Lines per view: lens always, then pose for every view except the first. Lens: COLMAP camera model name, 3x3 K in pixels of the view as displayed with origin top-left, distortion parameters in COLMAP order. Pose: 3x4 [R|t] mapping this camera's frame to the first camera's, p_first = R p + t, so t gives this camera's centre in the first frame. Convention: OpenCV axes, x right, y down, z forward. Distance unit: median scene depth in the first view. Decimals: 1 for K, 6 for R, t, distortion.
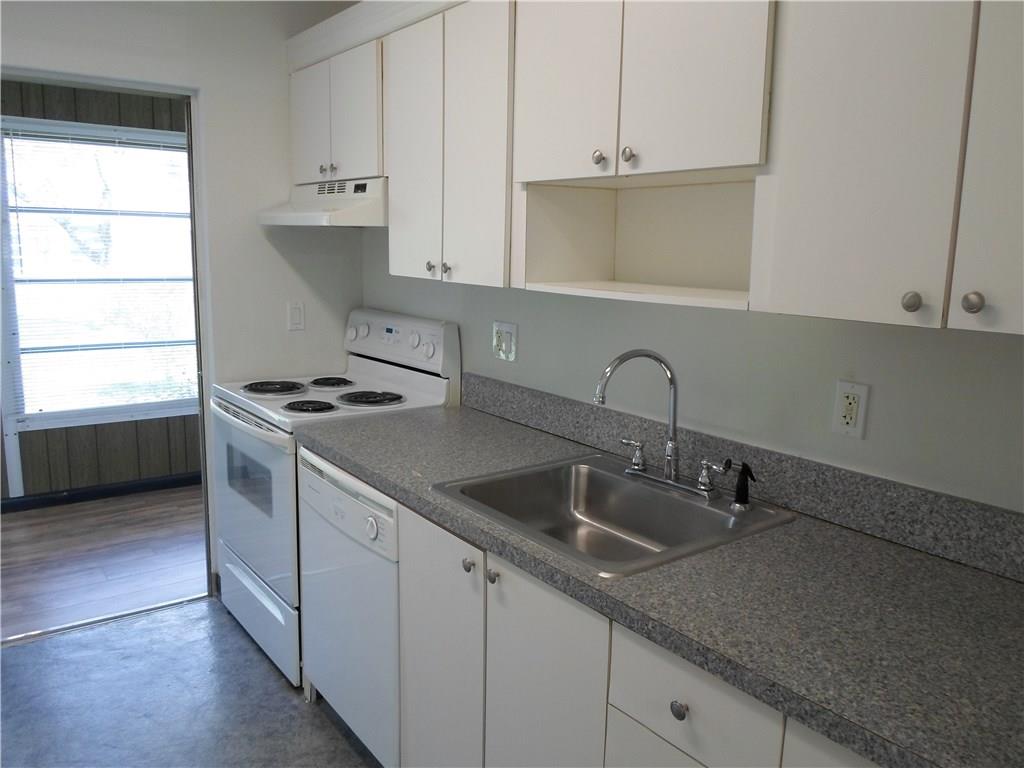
lens RADIAL K [[840.6, 0, 512.0], [0, 840.6, 384.0], [0, 0, 1]] dist [0.121621, 0.000322]
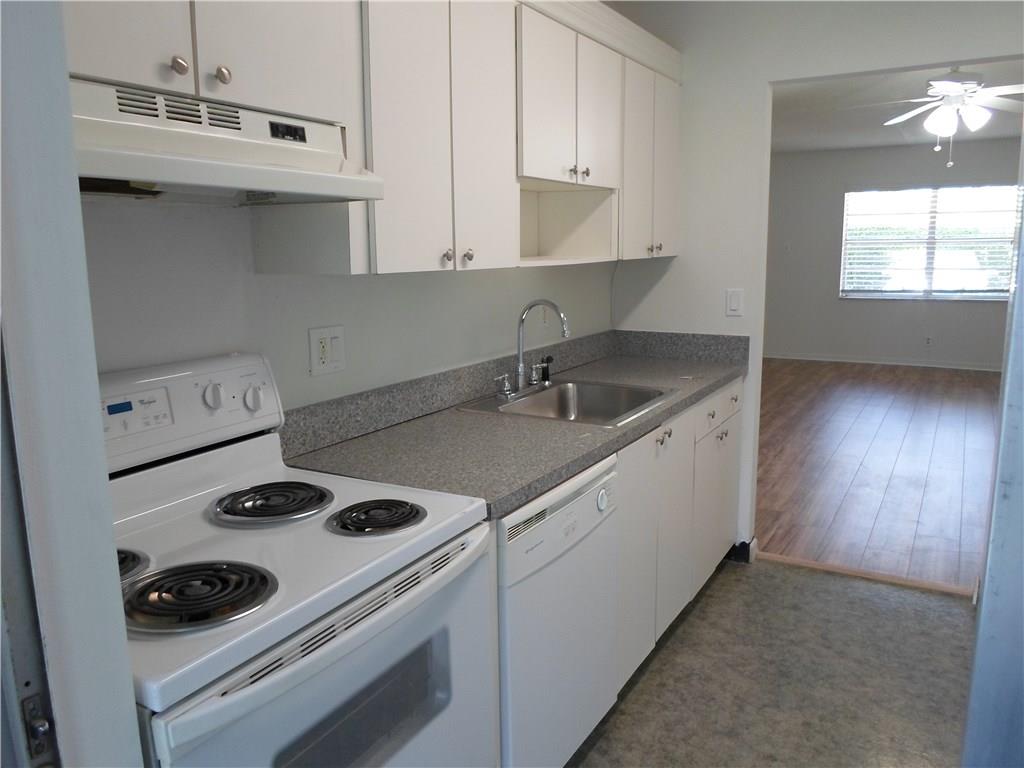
lens RADIAL K [[757.5, 0, 512.0], [0, 757.5, 384.0], [0, 0, 1]] dist [0.236547, -0.000767]
pose [[-0.404169, -0.182888, 0.896214, -0.757543], [0.158294, 0.951038, 0.265462, -0.190665], [-0.900883, 0.249157, -0.355429, 1.115054]]
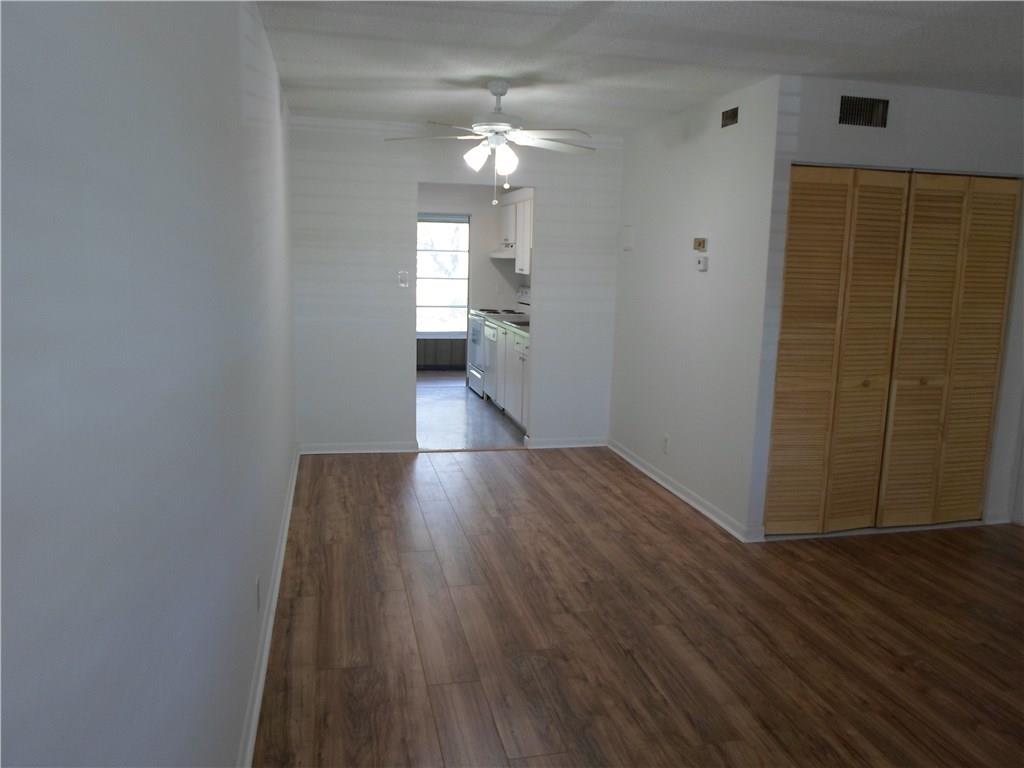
lens RADIAL K [[757.5, 0, 512.0], [0, 757.5, 384.0], [0, 0, 1]] dist [0.236547, -0.000767]
pose [[0.928315, 0.067081, -0.365694, 1.001069], [-0.071634, 0.997430, 0.001120, 0.312589], [0.364829, 0.025157, 0.930735, -1.835503]]
